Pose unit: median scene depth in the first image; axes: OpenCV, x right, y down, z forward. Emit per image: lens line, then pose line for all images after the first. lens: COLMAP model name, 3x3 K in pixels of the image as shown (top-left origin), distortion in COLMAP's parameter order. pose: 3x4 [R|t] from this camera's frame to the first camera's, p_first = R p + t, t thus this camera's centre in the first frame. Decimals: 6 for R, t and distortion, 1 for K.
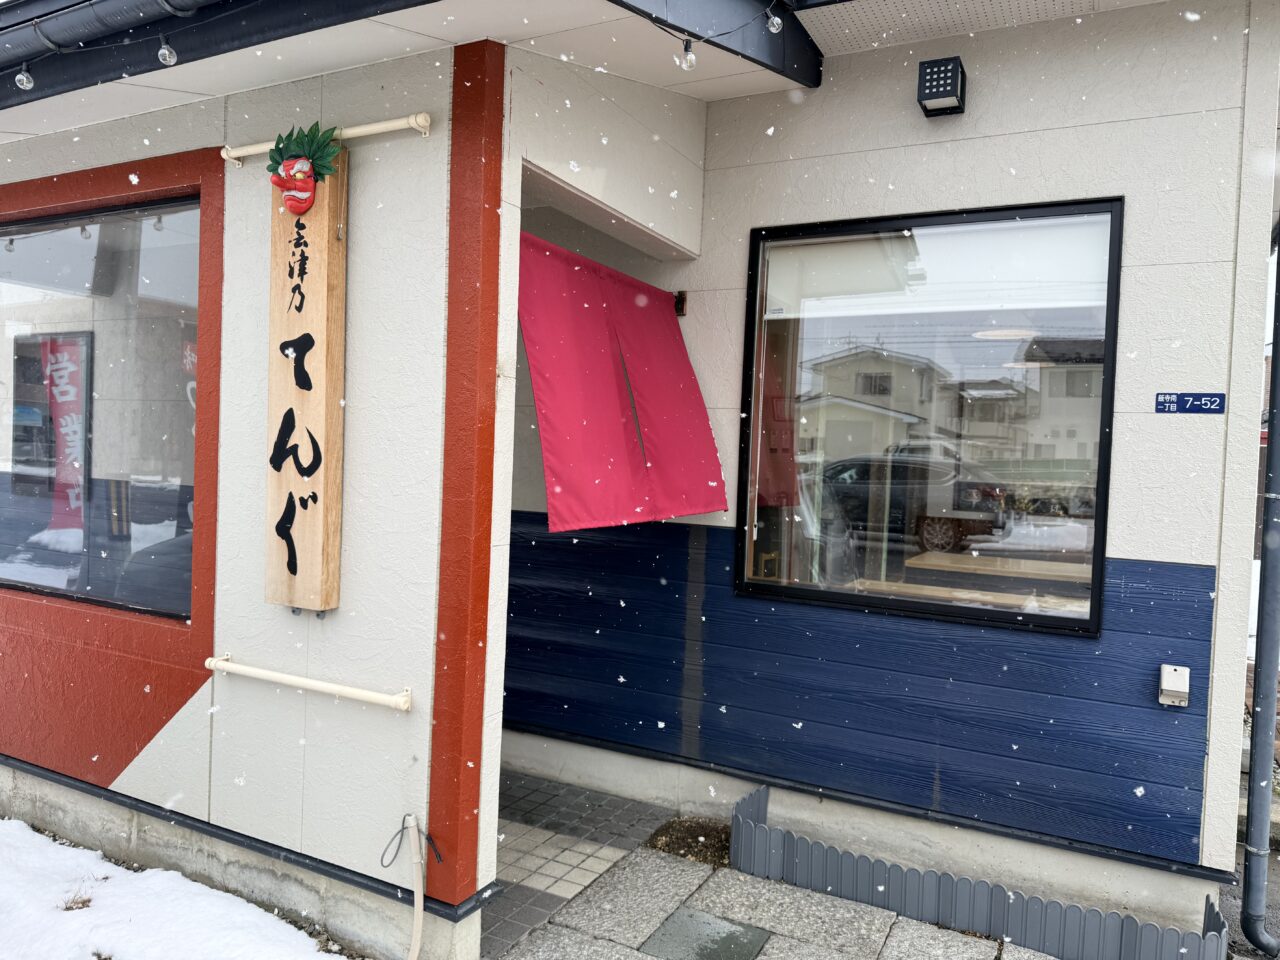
lens RADIAL K [[900.1, 0, 642.1], [0, 900.1, 479.8], [0, 0, 1]] dist [-0.005743, -0.000992]
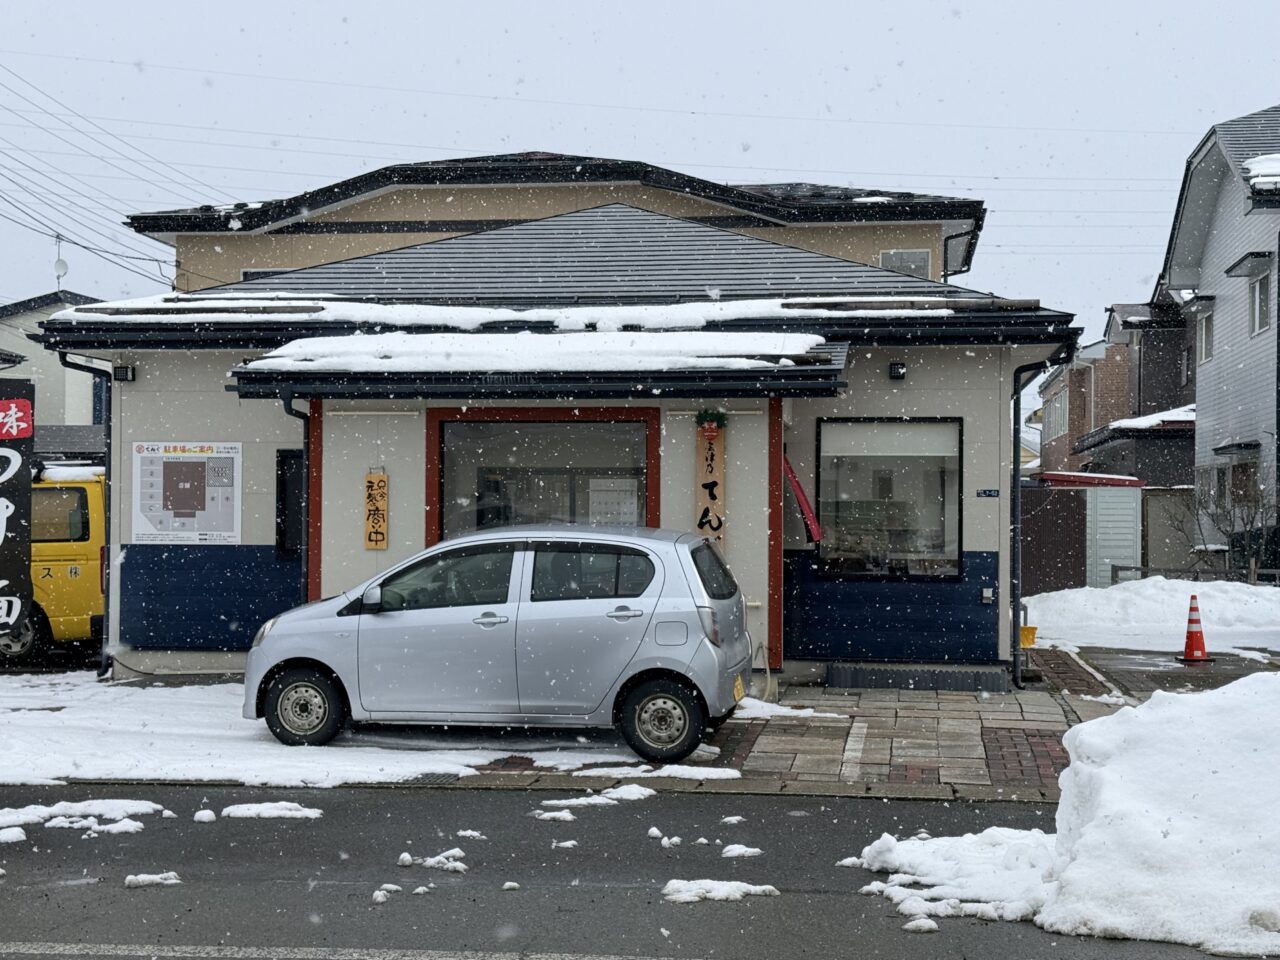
lens RADIAL K [[1788.5, 0, 639.4], [0, 1788.5, 481.7], [0, 0, 1]] dist [0.017536, 0.000000]
pose [[0.943425, -0.028236, 0.330382, -2.432925], [0.040528, 0.998717, -0.030375, 0.003055], [-0.329100, 0.042047, 0.943358, -4.213136]]
